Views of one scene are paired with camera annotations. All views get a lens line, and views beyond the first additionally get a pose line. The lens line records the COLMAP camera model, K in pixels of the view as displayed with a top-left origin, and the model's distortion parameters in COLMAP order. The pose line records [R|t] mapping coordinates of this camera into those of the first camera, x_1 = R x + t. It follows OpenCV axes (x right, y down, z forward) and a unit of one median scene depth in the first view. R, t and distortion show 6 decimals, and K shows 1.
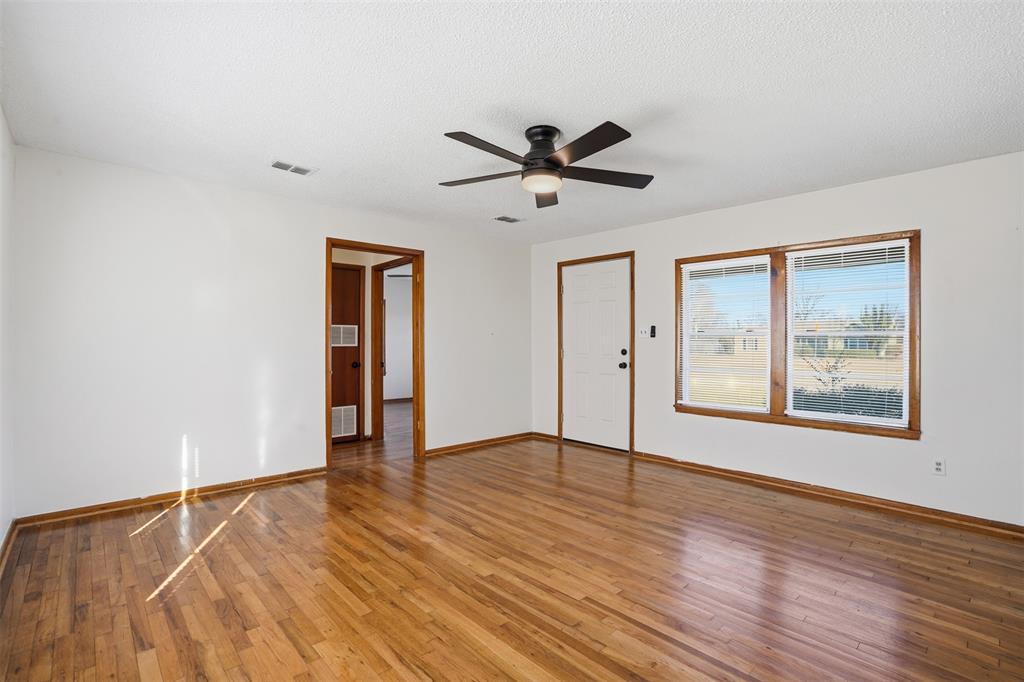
lens RADIAL K [[481.8, 0, 503.7], [0, 481.8, 342.9], [0, 0, 1]] dist [-0.050598, 0.016897]
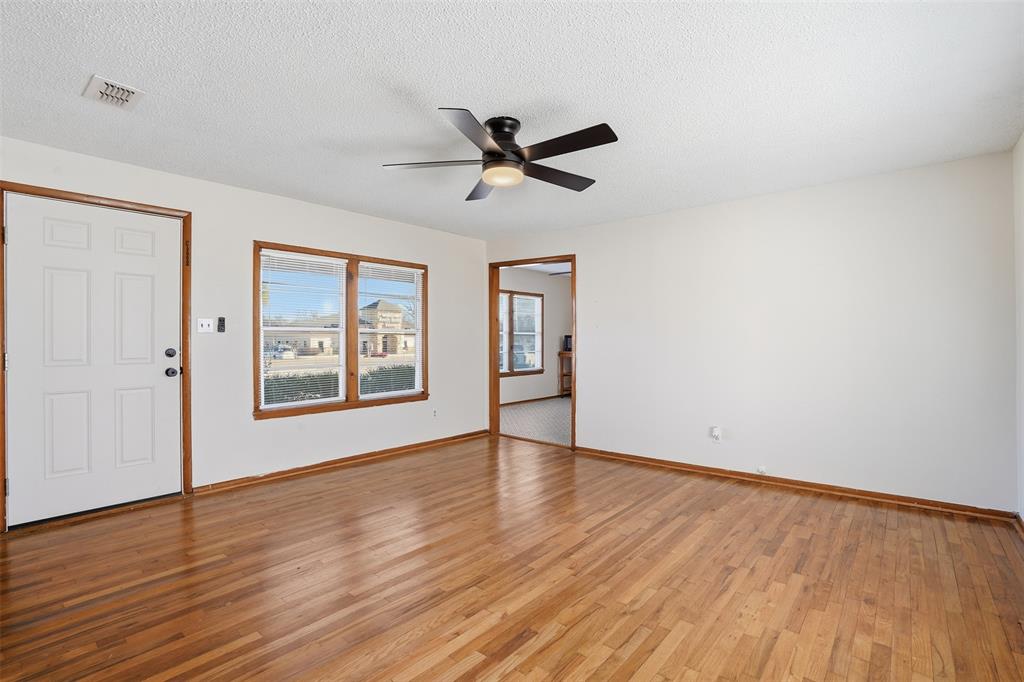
lens RADIAL K [[481.8, 0, 507.2], [0, 481.8, 338.6], [0, 0, 1]] dist [-0.050598, 0.016897]
pose [[-0.124836, -0.006329, 0.992157, -0.677070], [0.002426, 0.999975, 0.006684, -0.006787], [-0.992174, 0.003242, -0.124817, 0.840689]]
